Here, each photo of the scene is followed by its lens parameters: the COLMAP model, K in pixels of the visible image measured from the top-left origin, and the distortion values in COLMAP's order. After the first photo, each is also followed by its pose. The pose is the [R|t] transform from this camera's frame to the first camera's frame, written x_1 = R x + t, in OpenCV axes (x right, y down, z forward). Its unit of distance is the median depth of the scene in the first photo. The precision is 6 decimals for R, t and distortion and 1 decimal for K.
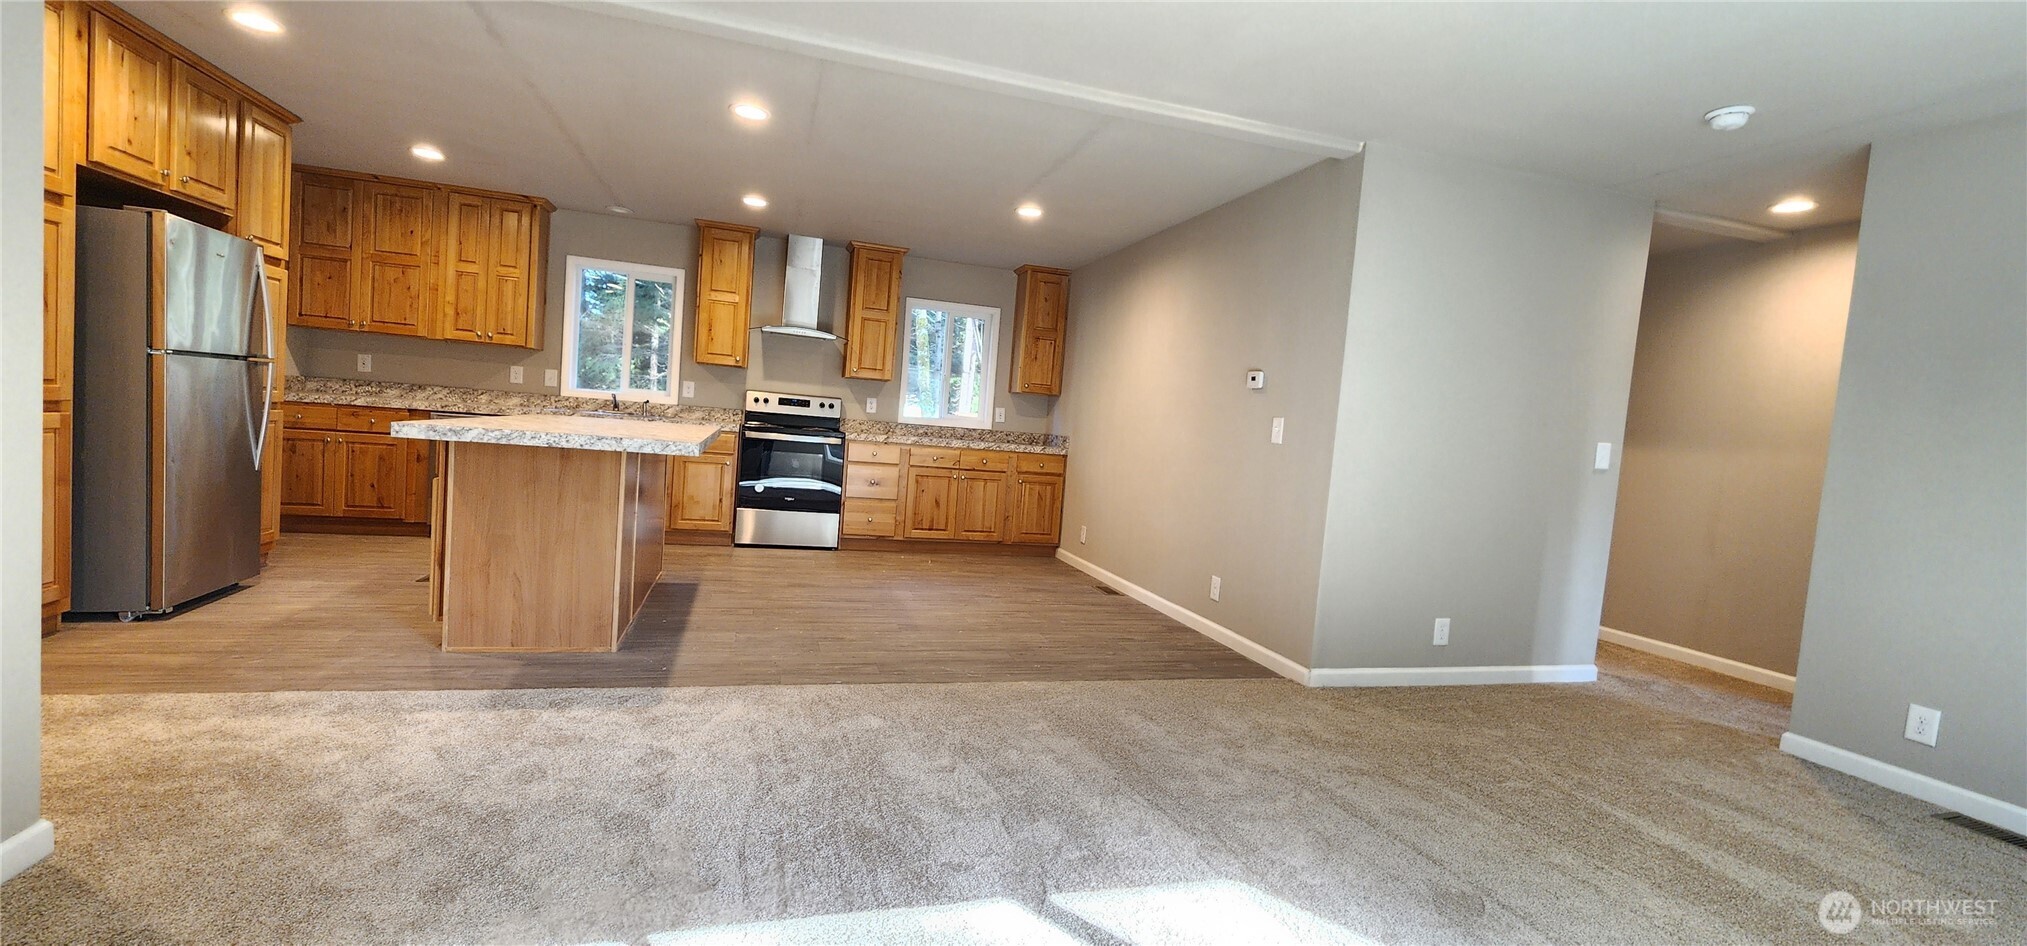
lens RADIAL K [[838.1, 0, 1012.1], [0, 838.1, 475.9], [0, 0, 1]] dist [-0.000588, 0.000327]
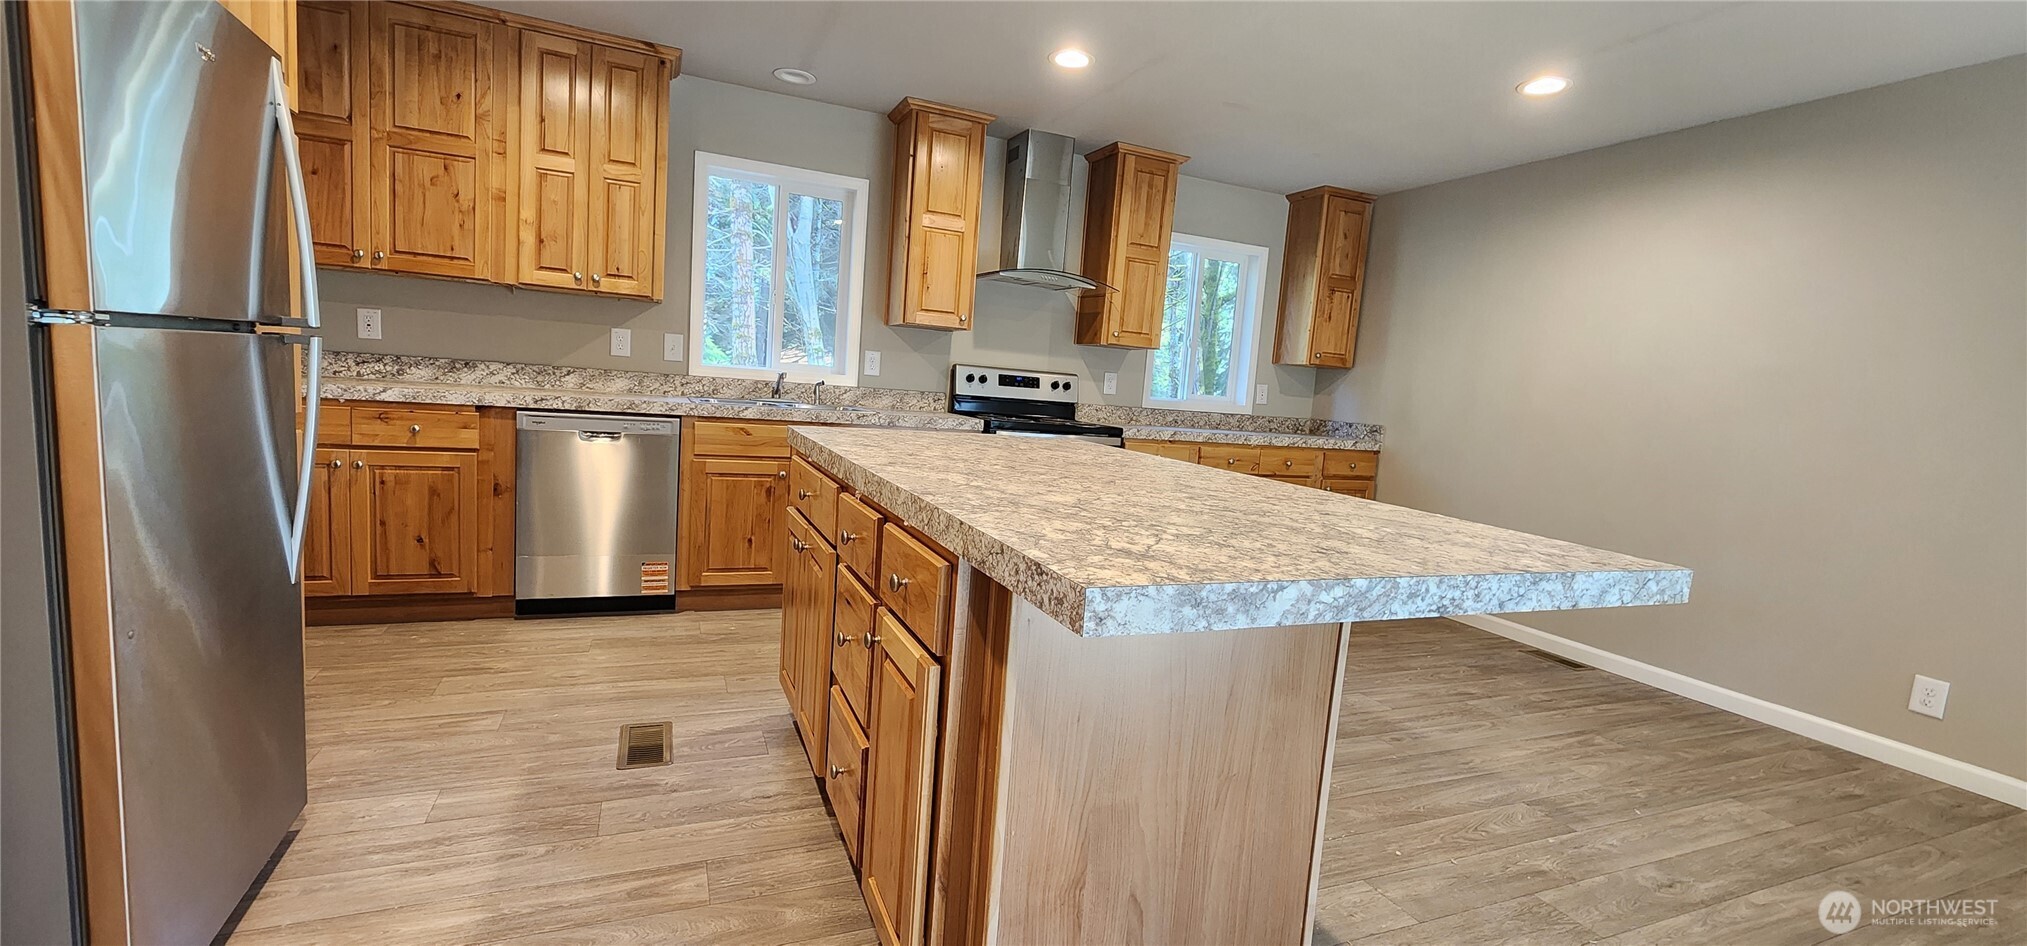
lens RADIAL K [[833.6, 0, 1012.2], [0, 833.6, 476.1], [0, 0, 1]] dist [-0.001371, 0.000263]
pose [[0.993612, -0.017075, 0.111552, -0.375205], [0.010466, 0.998169, 0.059568, -0.055512], [-0.112365, -0.058020, 0.991972, 0.344686]]
